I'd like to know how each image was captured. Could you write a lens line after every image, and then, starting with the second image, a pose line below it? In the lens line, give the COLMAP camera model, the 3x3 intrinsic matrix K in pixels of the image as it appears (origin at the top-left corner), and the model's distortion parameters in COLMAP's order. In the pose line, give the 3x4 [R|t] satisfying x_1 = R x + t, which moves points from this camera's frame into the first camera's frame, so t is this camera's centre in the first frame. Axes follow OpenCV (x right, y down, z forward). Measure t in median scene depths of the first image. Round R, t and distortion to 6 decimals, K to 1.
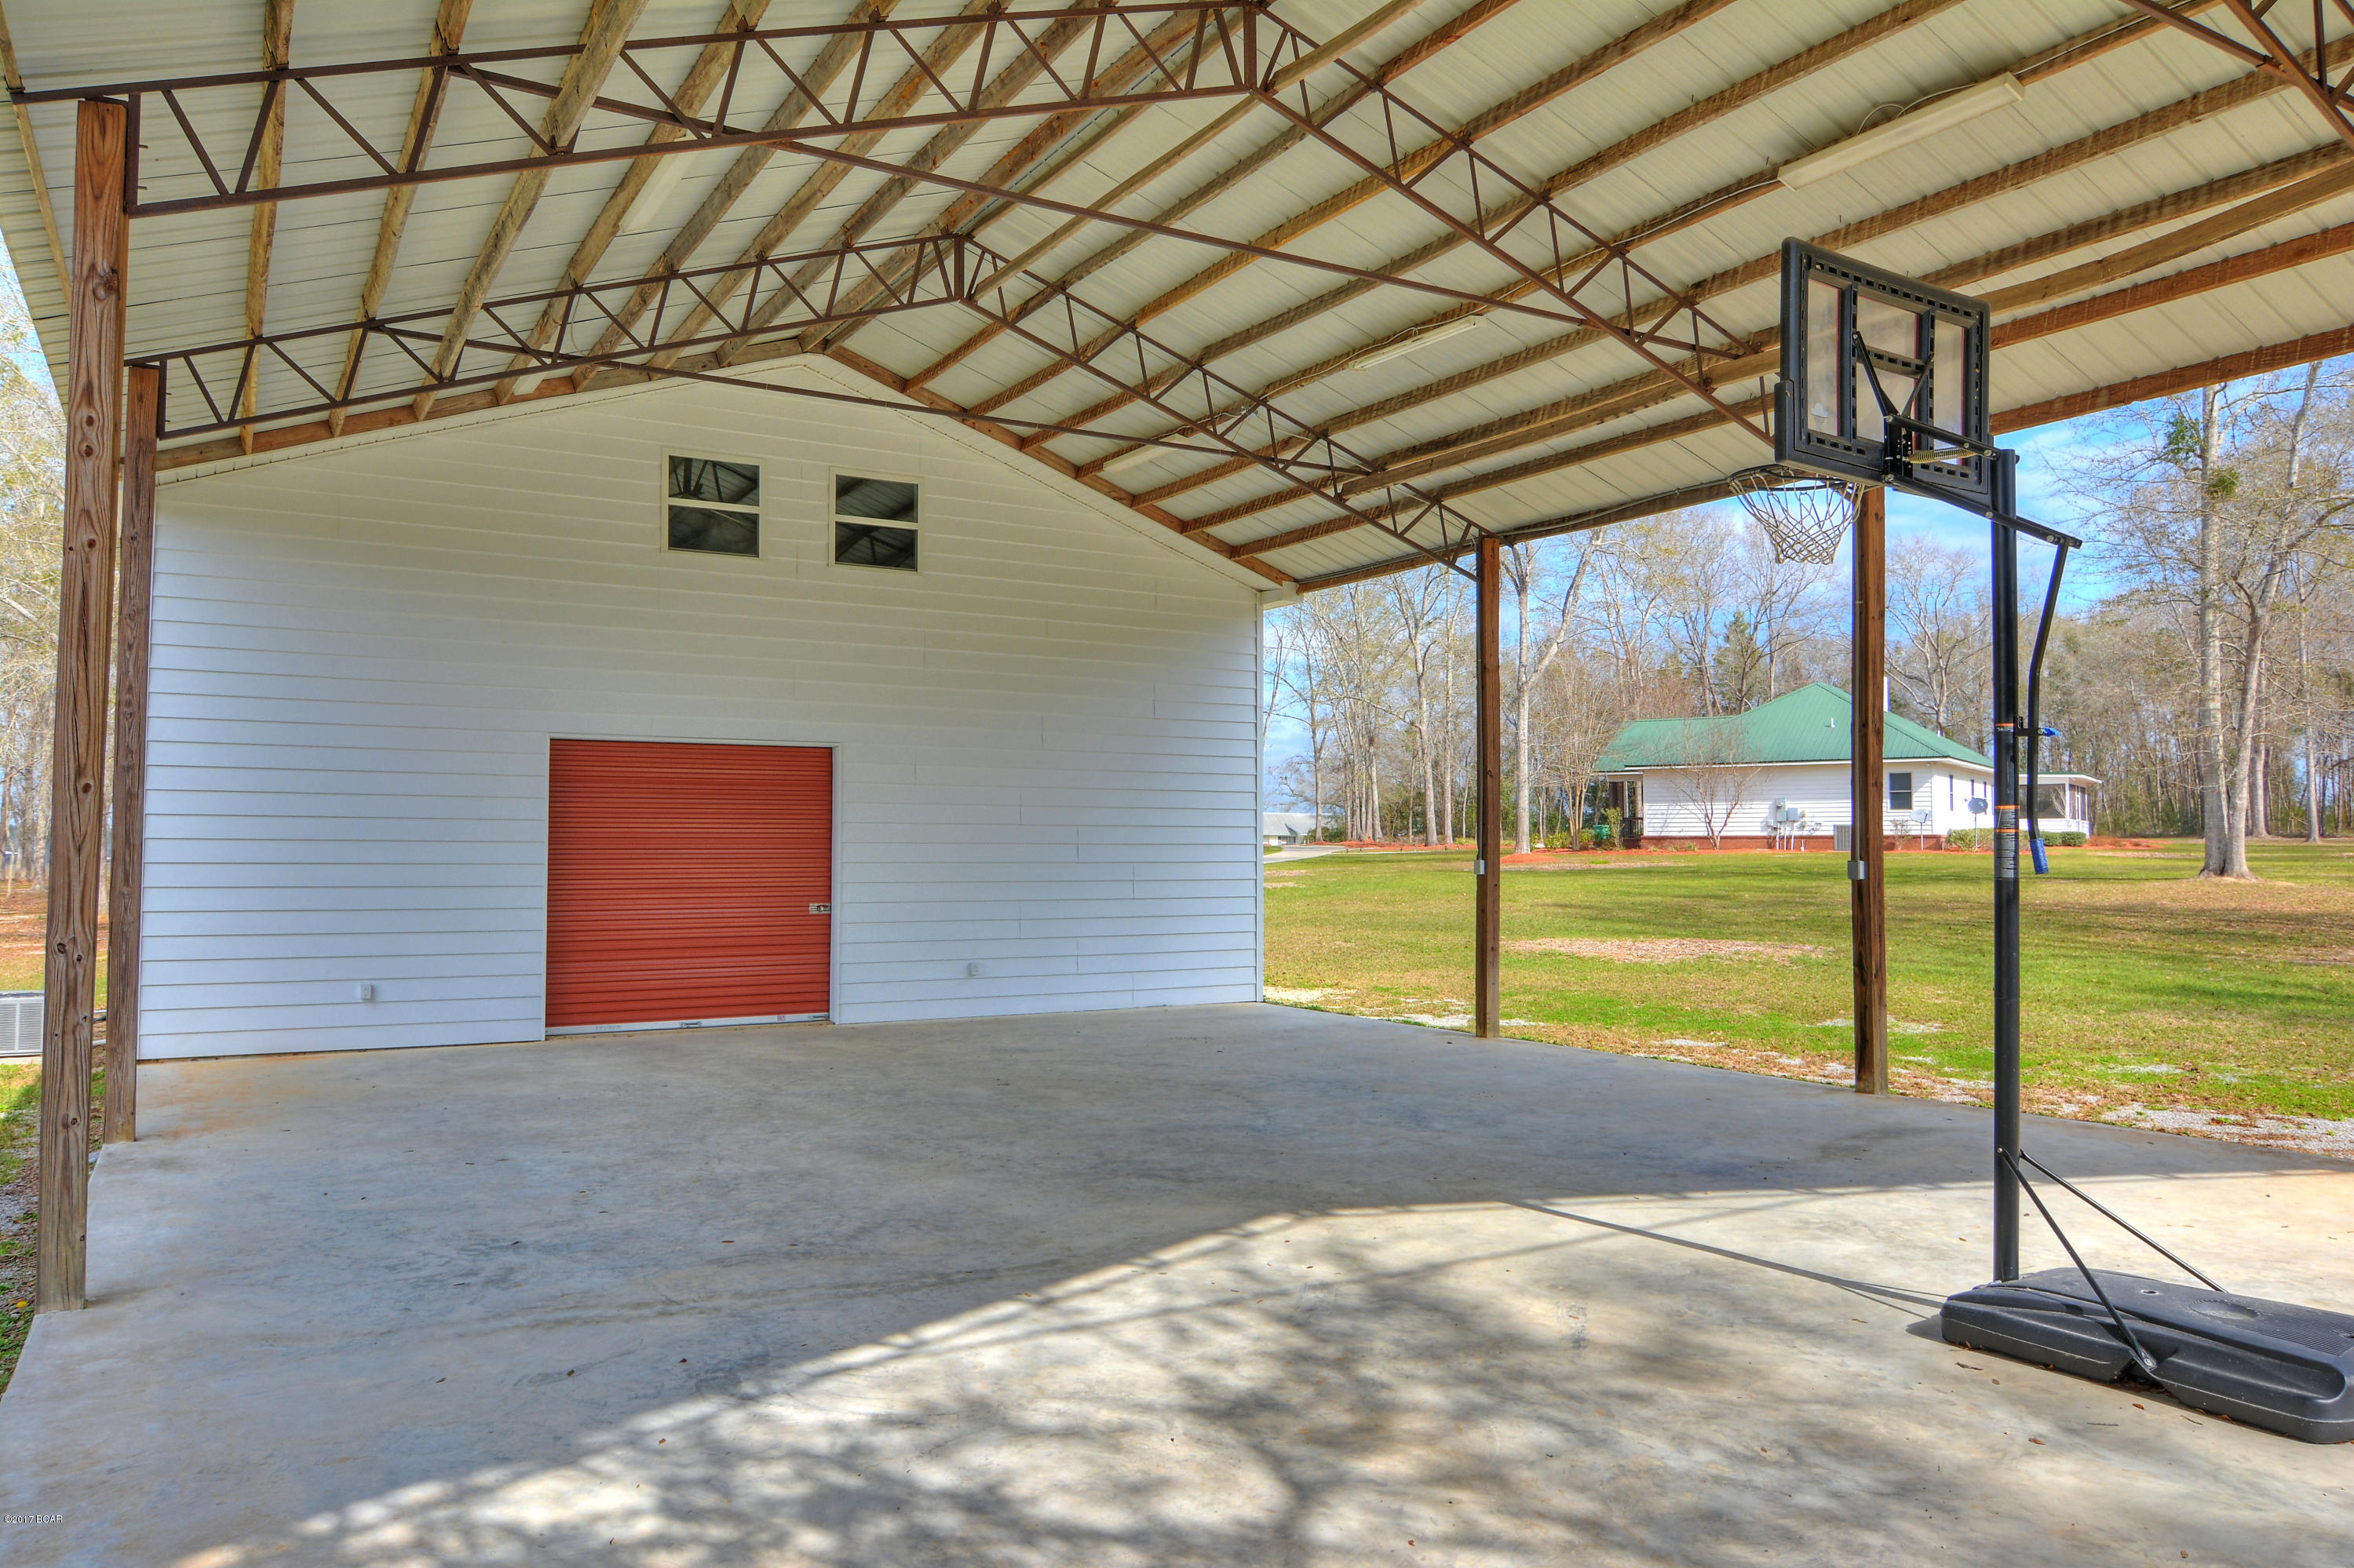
lens RADIAL K [[1622.8, 0, 1171.6], [0, 1622.8, 804.5], [0, 0, 1]] dist [-0.004501, 0.000216]
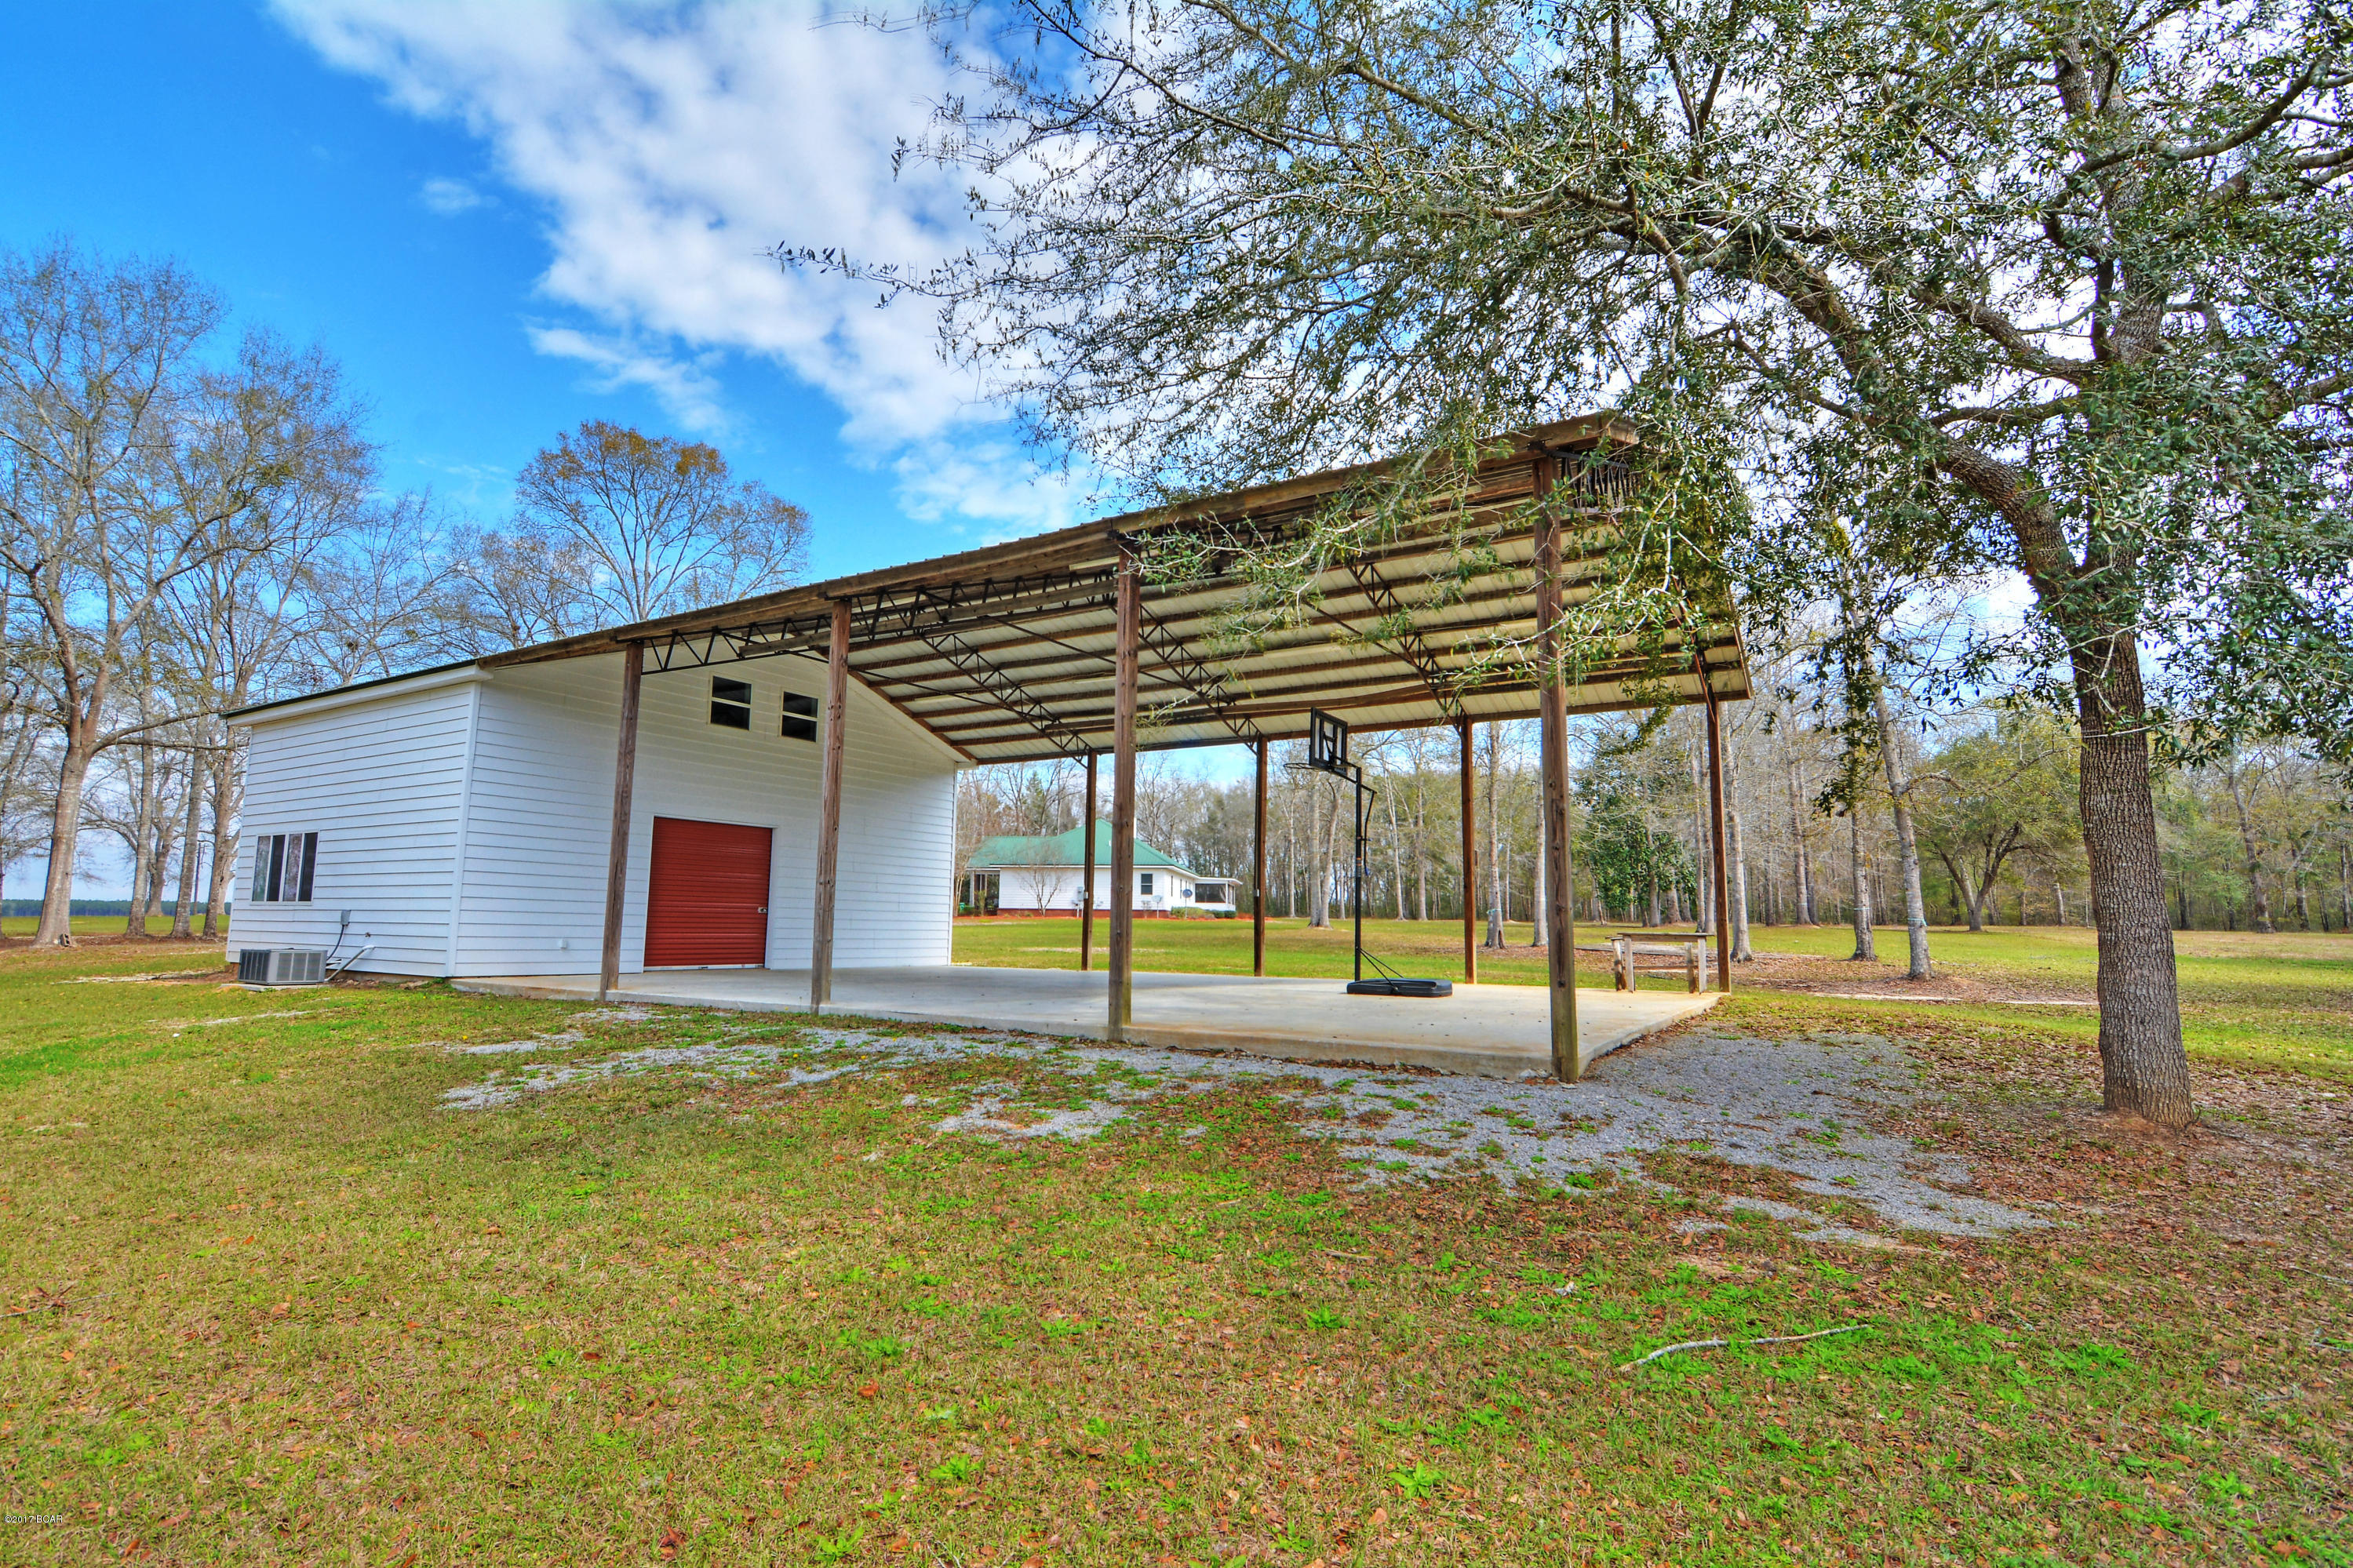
lens RADIAL K [[1144.7, 0, 1168.5], [0, 1144.7, 781.8], [0, 0, 1]] dist [-0.032872, 0.012426]
pose [[0.887428, 0.068026, 0.455900, -0.405646], [-0.023089, 0.994369, -0.103429, 0.039359], [-0.460368, 0.081260, 0.884001, -0.430739]]
